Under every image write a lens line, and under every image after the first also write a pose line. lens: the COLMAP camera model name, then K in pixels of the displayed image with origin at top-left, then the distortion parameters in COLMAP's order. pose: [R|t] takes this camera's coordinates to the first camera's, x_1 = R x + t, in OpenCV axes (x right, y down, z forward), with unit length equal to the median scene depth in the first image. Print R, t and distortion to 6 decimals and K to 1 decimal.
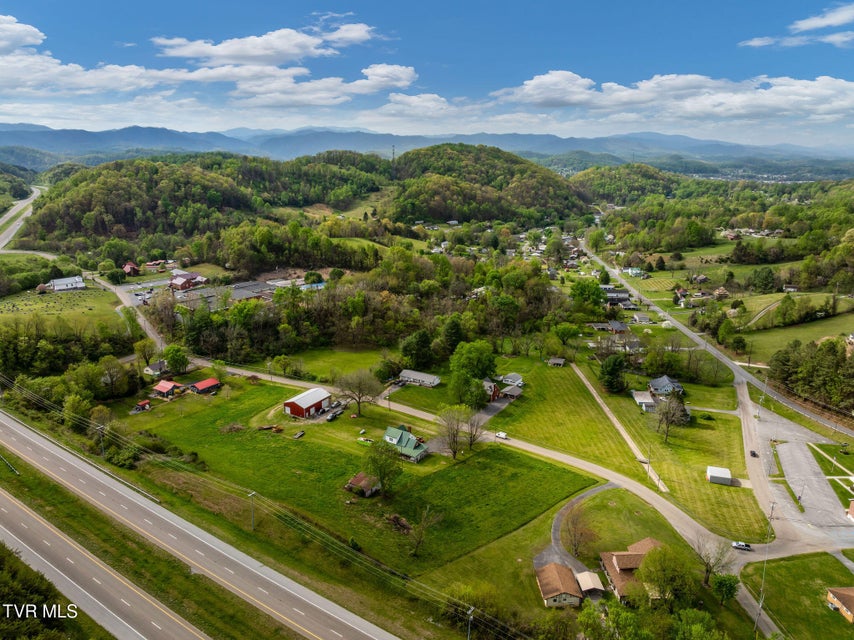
lens RADIAL K [[603.0, 0, 431.8], [0, 603.0, 319.0], [0, 0, 1]] dist [-0.036107, -0.000975]
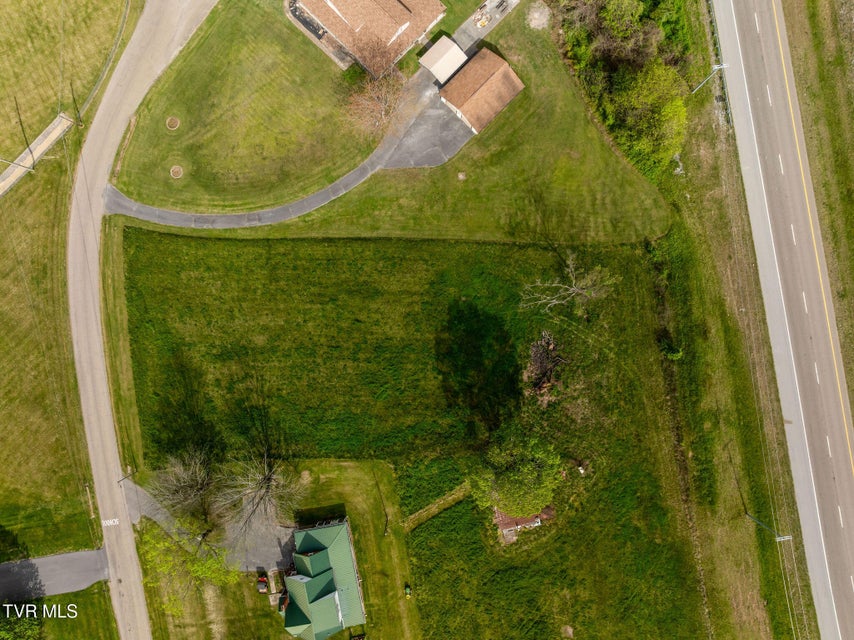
lens RADIAL K [[603.0, 0, 431.8], [0, 603.0, 319.0], [0, 0, 1]] dist [-0.036107, -0.000975]
pose [[-0.679802, -0.733105, -0.020627, 0.019104], [0.177041, -0.191332, 0.965427, -0.064714], [-0.711706, 0.652647, 0.259858, 0.255194]]
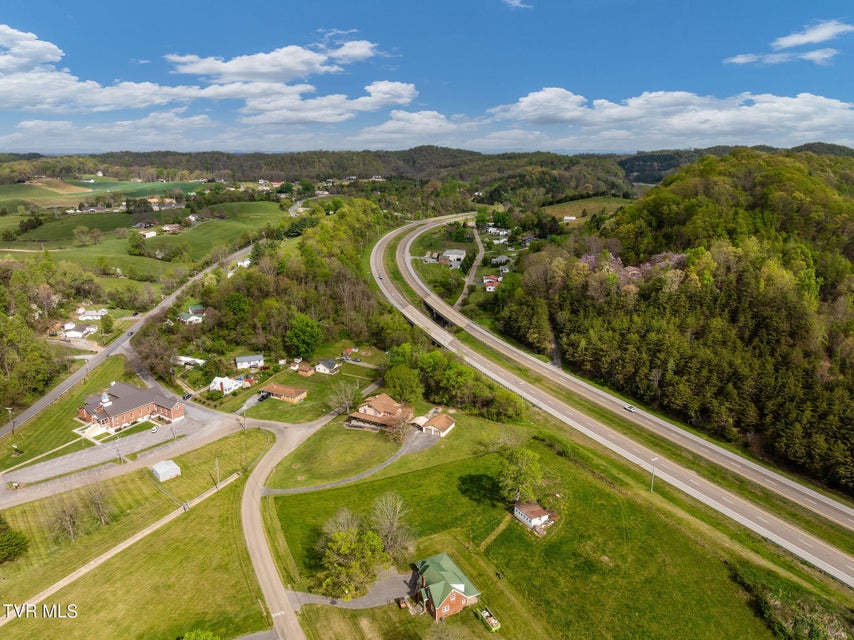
lens RADIAL K [[603.0, 0, 431.8], [0, 603.0, 319.0], [0, 0, 1]] dist [-0.036107, -0.000975]
pose [[-0.872131, -0.147166, 0.466616, -0.111354], [0.114654, 0.865665, 0.487317, -0.134142], [-0.475650, 0.478504, -0.738100, 0.498653]]
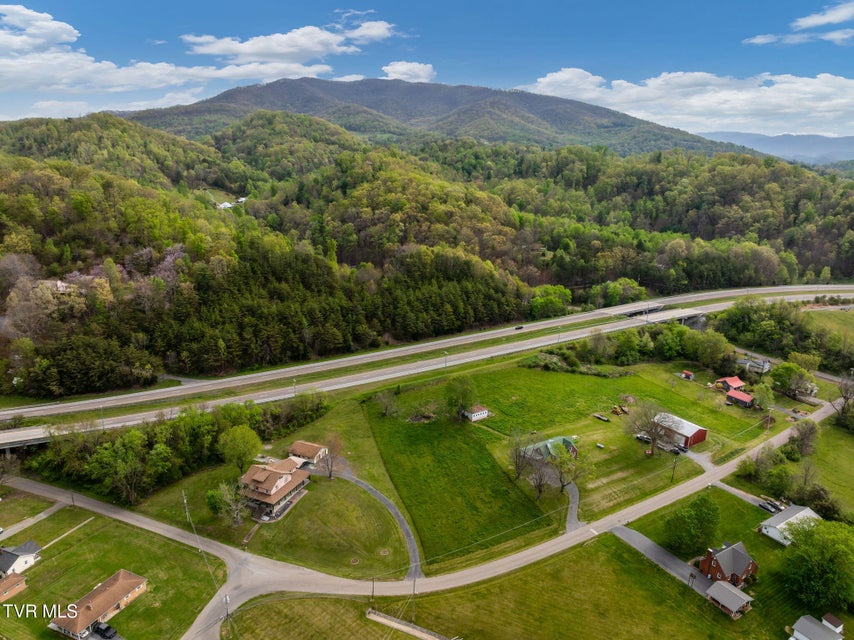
lens RADIAL K [[603.0, 0, 431.8], [0, 603.0, 319.0], [0, 0, 1]] dist [-0.036107, -0.000975]
pose [[-0.440426, 0.230956, -0.867574, 0.308698], [-0.262472, 0.891002, 0.370437, -0.108388], [0.858565, 0.390864, -0.331801, 0.396421]]
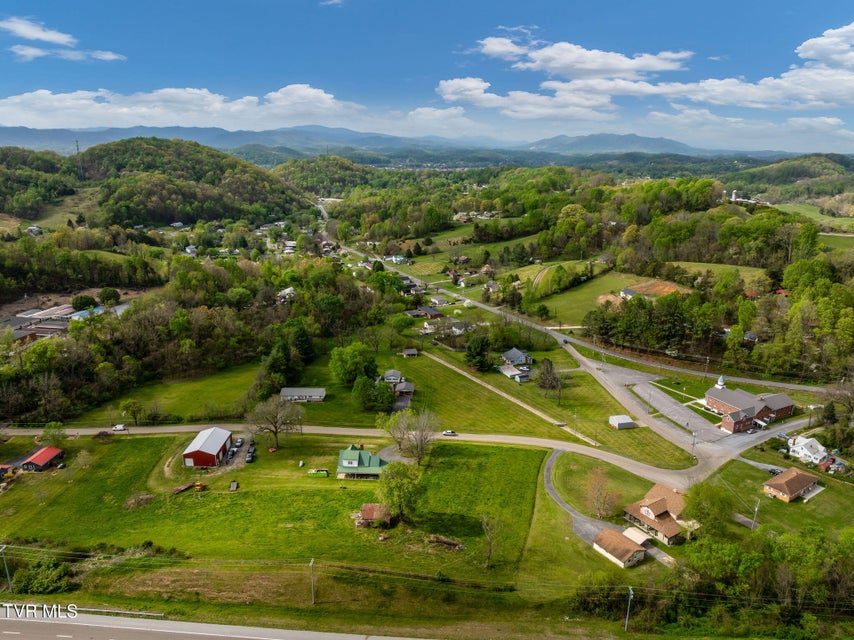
lens RADIAL K [[603.0, 0, 431.8], [0, 603.0, 319.0], [0, 0, 1]] dist [-0.036107, -0.000975]
pose [[0.866631, -0.139629, 0.479014, -0.134602], [0.134491, 0.989882, 0.045224, -0.014683], [-0.480482, 0.025230, 0.876641, 0.050092]]
